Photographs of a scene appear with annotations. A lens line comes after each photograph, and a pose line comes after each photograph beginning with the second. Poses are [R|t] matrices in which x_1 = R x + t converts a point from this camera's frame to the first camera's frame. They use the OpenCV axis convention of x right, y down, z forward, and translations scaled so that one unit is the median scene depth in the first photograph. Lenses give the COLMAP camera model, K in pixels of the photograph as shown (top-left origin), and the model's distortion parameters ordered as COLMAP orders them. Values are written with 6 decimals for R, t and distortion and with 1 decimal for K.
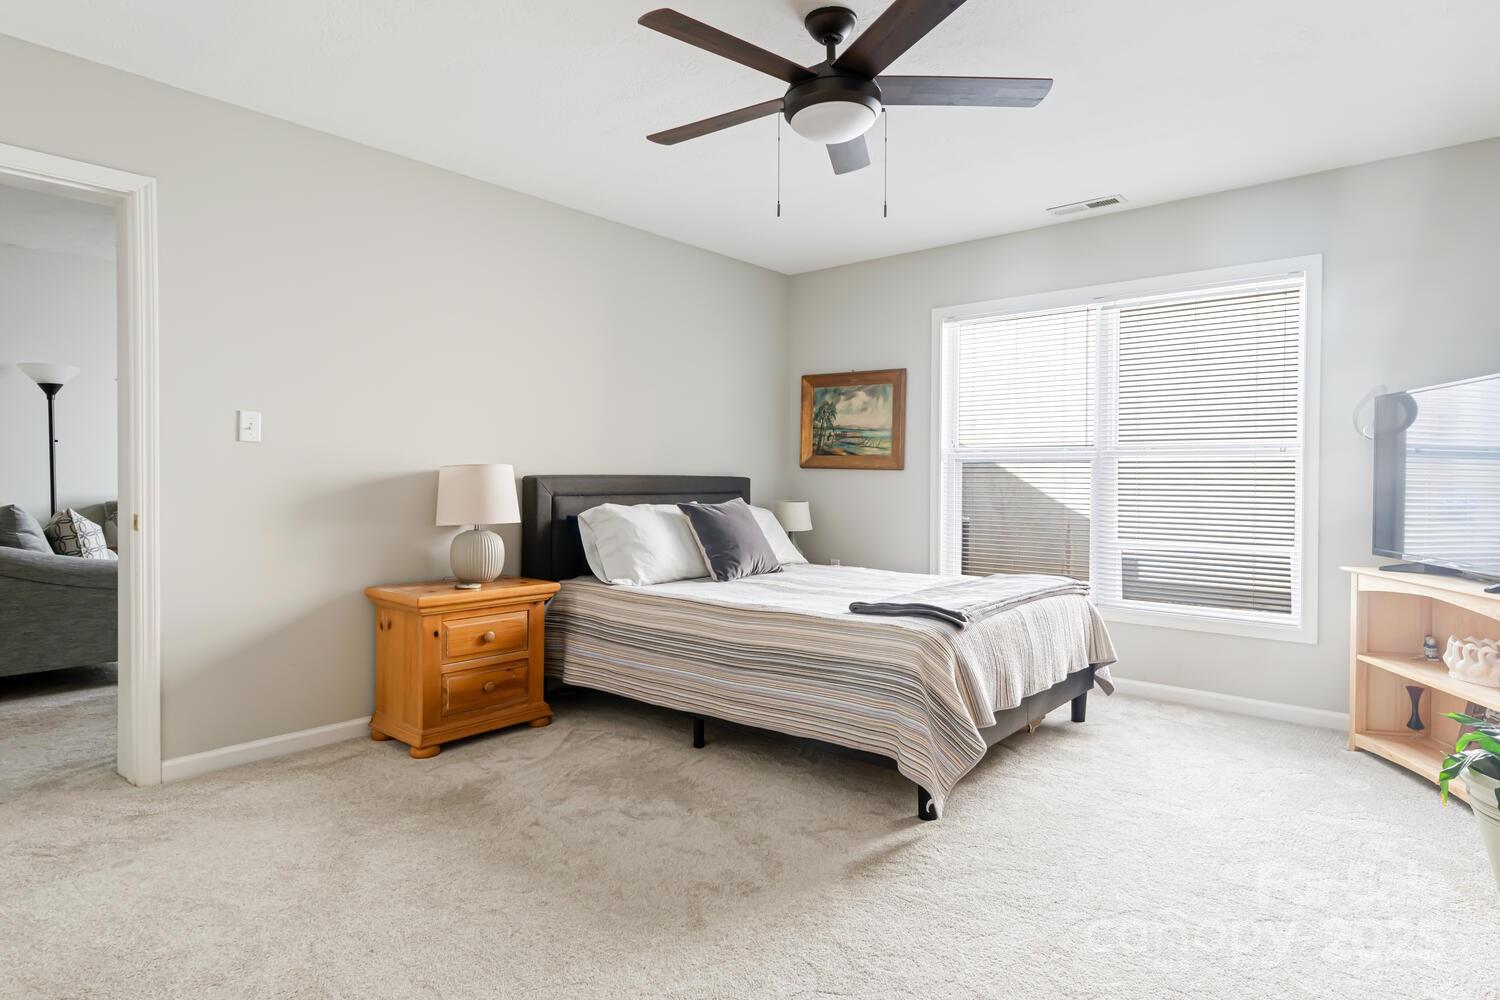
lens RADIAL K [[842.4, 0, 750.2], [0, 842.4, 482.0], [0, 0, 1]] dist [0.026529, 0.000596]
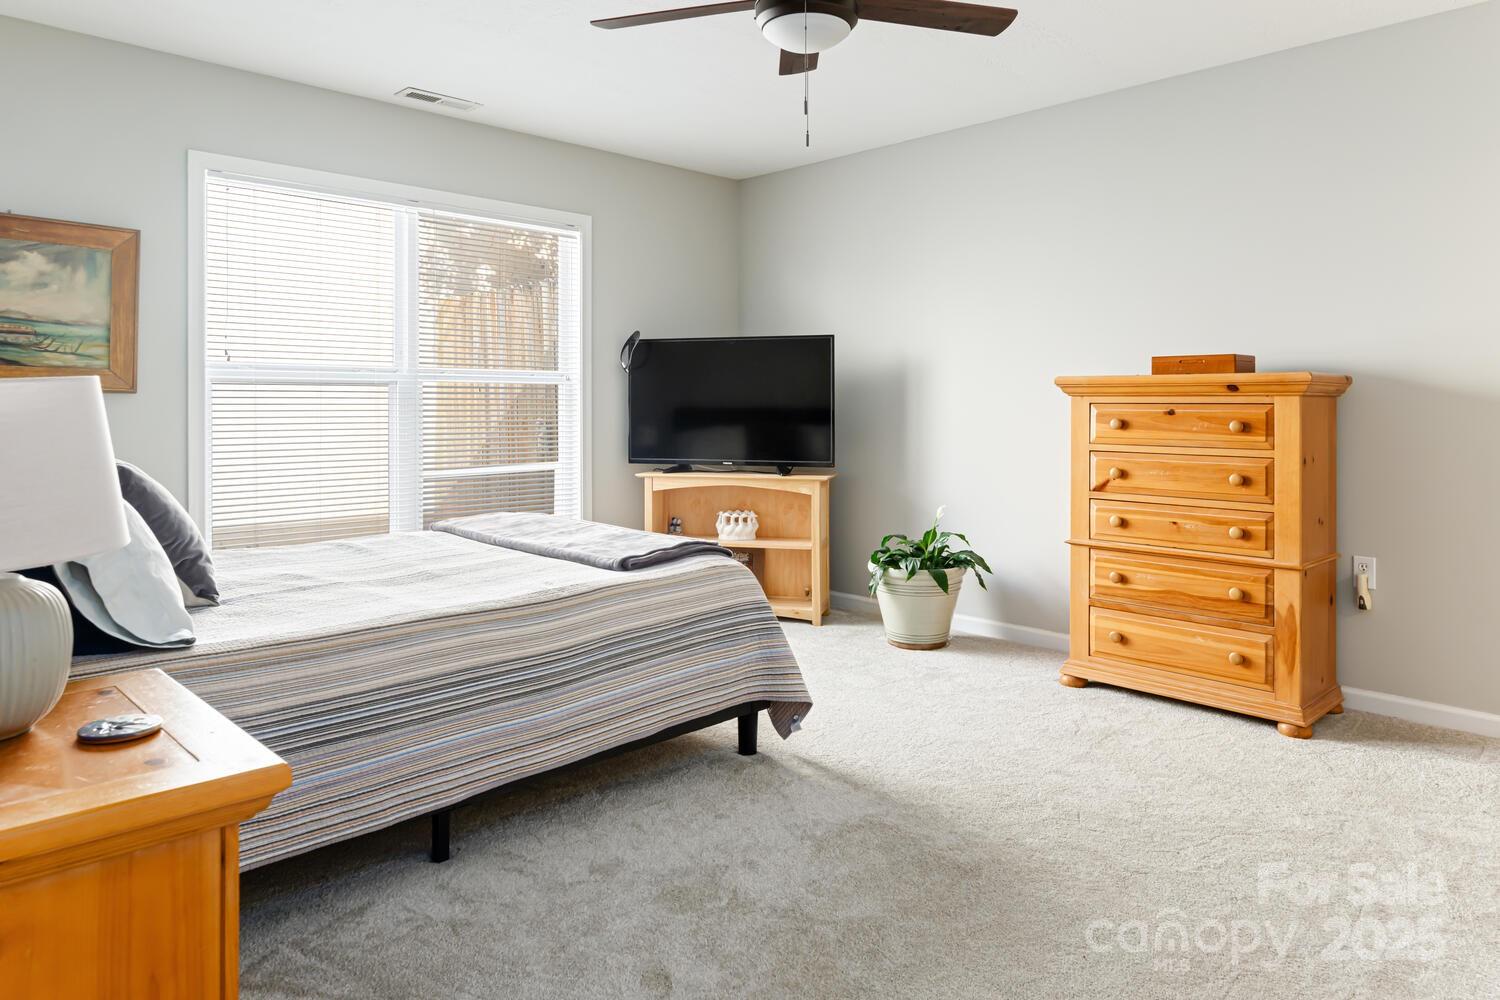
lens RADIAL K [[963.2, 0, 750.2], [0, 963.2, 404.8], [0, 0, 1]] dist [0.000193, 0.000088]
pose [[0.078754, -0.005927, 0.996876, -0.700390], [0.008529, 0.999950, 0.005272, -0.007959], [-0.996858, 0.008087, 0.078800, 0.708676]]
